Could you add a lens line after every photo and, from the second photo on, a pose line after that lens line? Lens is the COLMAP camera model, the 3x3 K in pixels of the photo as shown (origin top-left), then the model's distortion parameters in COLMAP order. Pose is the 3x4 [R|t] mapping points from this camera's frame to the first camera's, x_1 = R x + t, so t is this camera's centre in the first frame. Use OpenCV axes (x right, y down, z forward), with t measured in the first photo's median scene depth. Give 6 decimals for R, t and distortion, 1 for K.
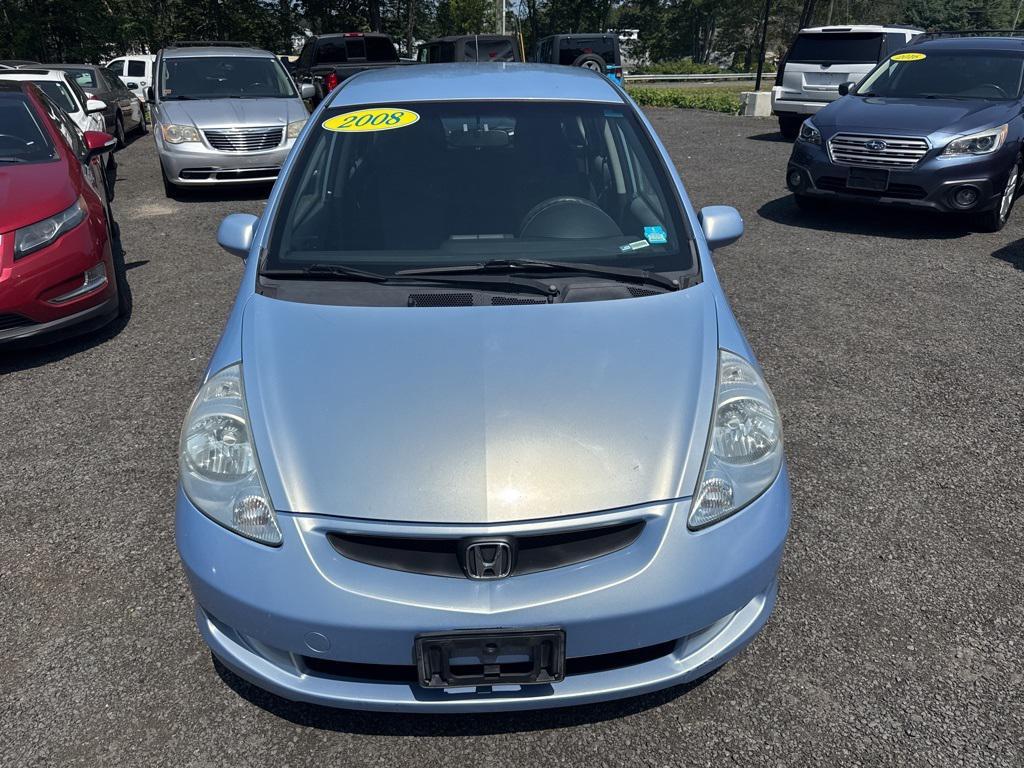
lens RADIAL K [[730.6, 0, 519.2], [0, 730.6, 381.1], [0, 0, 1]] dist [0.020026, -0.024364]
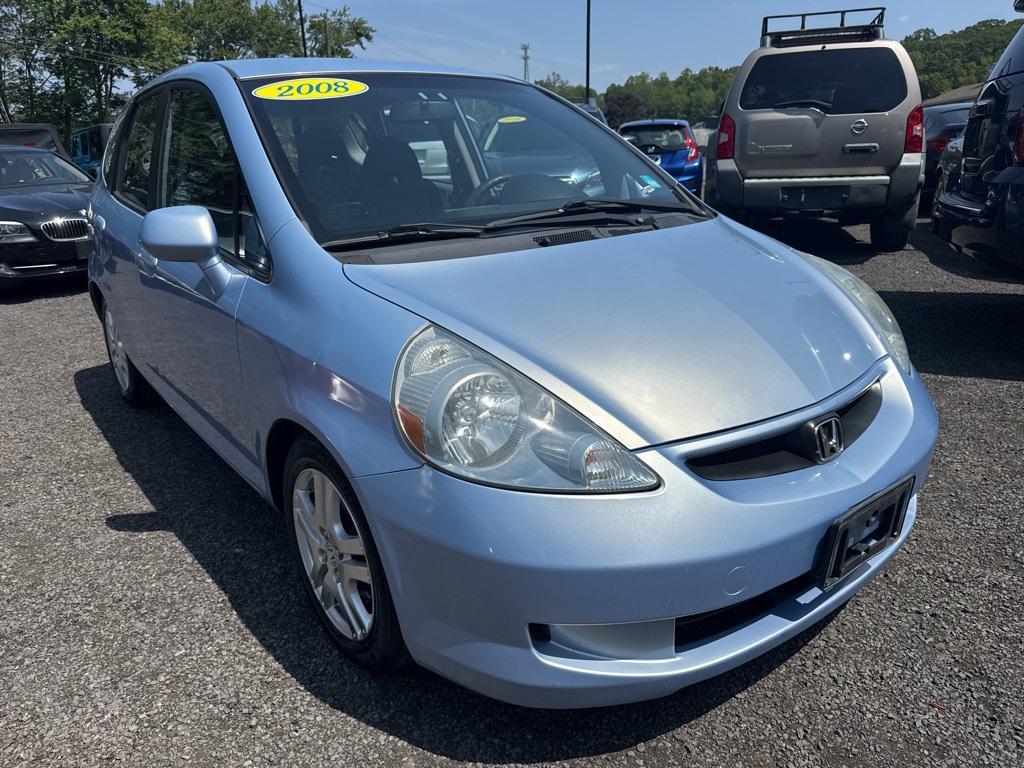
lens RADIAL K [[730.6, 0, 516.8], [0, 730.6, 390.2], [0, 0, 1]] dist [0.020026, -0.024364]
pose [[0.814748, -0.203539, 0.542916, -0.621005], [0.265696, 0.963324, -0.037577, 0.079149], [-0.515356, 0.174866, 0.838946, 0.275414]]
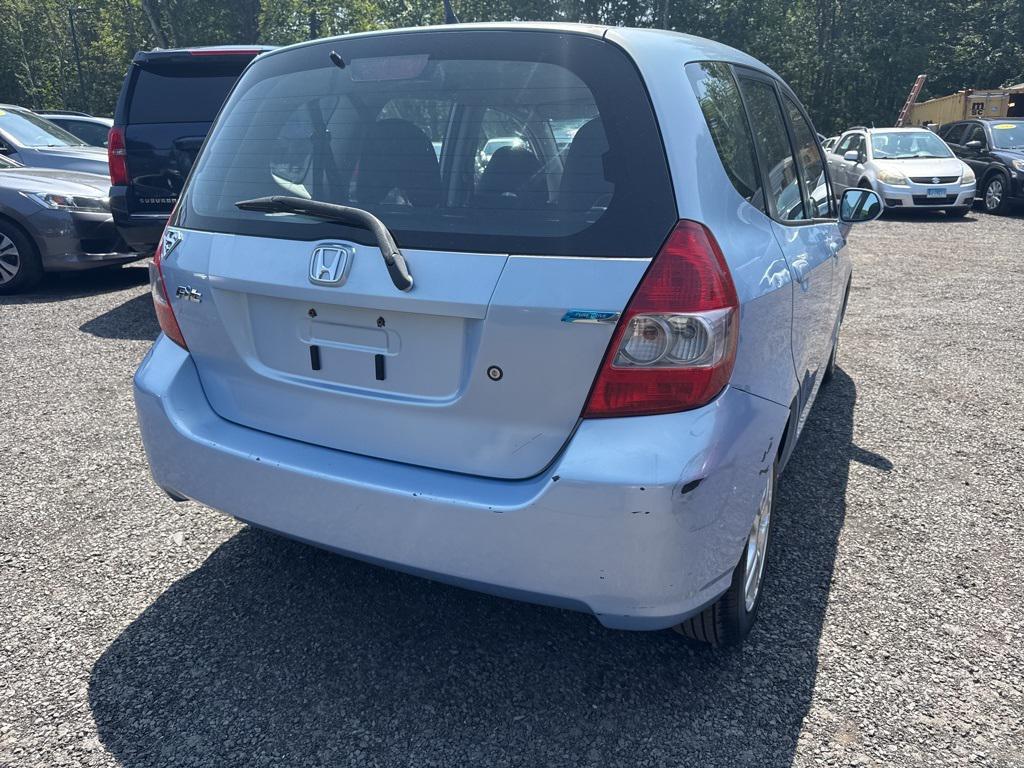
lens RADIAL K [[730.6, 0, 520.1], [0, 730.6, 384.4], [0, 0, 1]] dist [0.020026, -0.024364]
pose [[-0.874773, -0.137942, 0.464484, -0.572405], [0.209046, 0.757367, 0.618623, -0.980732], [-0.437119, 0.638253, -0.633688, 2.555936]]
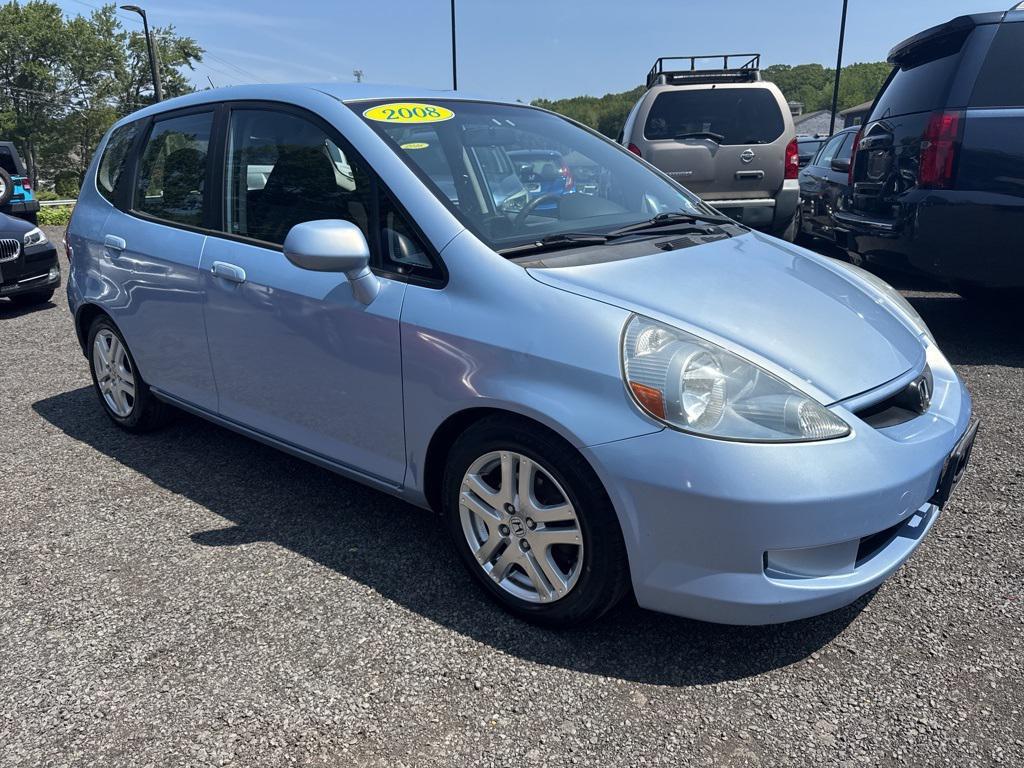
lens RADIAL K [[730.6, 0, 518.4], [0, 730.6, 385.4], [0, 0, 1]] dist [0.020026, -0.024364]
pose [[0.672897, -0.220811, 0.706011, -0.956070], [0.324117, 0.945927, -0.013068, 0.019436], [-0.664950, 0.237624, 0.708080, 0.405586]]
